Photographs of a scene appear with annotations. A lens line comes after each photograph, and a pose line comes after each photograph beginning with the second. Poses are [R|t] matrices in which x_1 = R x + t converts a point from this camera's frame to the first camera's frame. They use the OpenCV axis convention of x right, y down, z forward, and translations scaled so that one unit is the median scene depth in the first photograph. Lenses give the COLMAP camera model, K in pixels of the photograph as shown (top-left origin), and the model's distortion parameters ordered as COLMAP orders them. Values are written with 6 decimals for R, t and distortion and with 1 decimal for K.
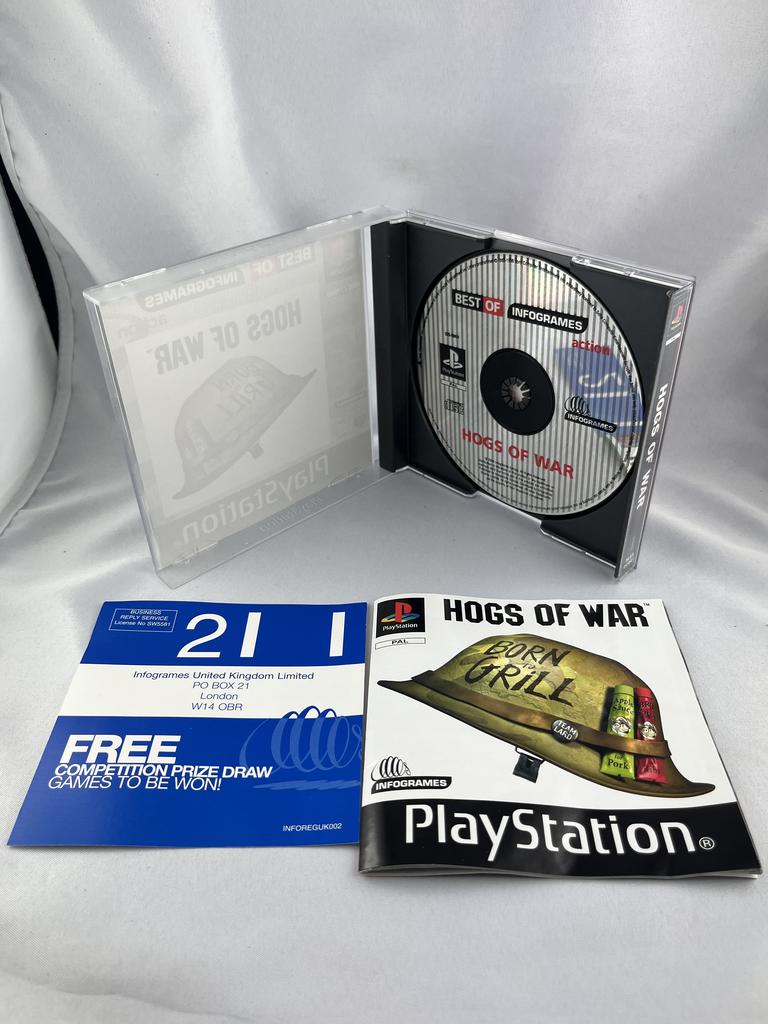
lens RADIAL K [[837.7, 0, 385.0], [0, 837.7, 531.4], [0, 0, 1]] dist [0.005349, 0.000044]
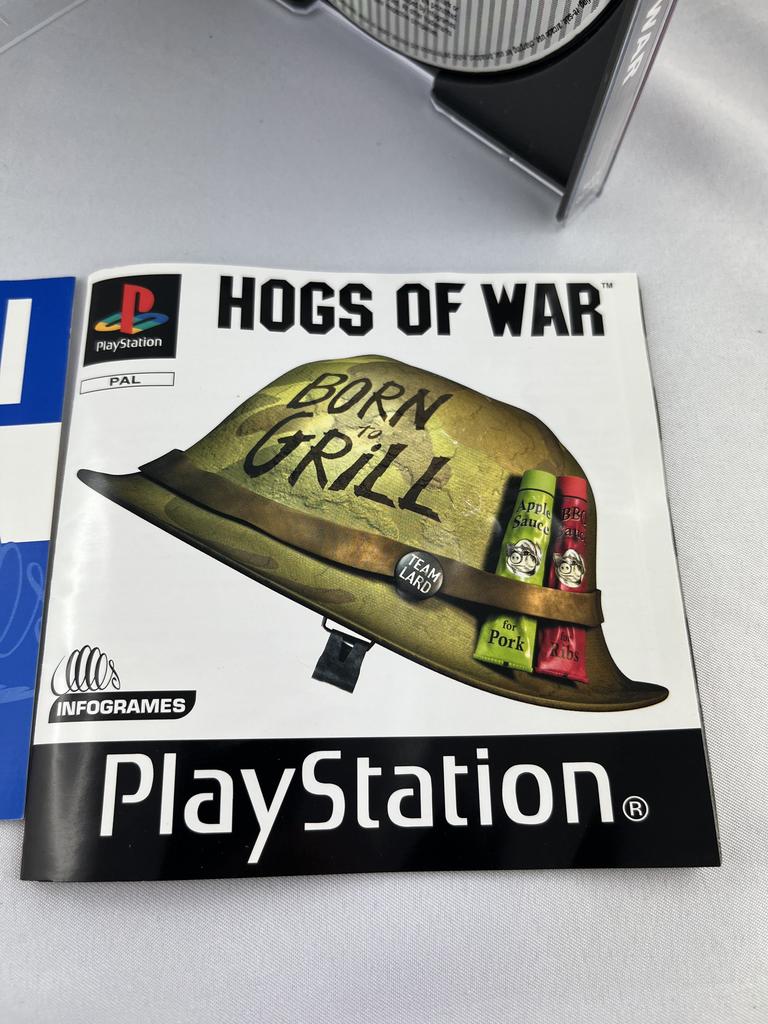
lens RADIAL K [[837.7, 0, 385.0], [0, 837.7, 531.4], [0, 0, 1]] dist [0.005349, 0.000044]
pose [[0.997928, -0.019449, 0.061330, 0.157389], [-0.018123, 0.829654, 0.557984, -0.089465], [-0.061735, -0.557939, 0.827582, 0.558993]]
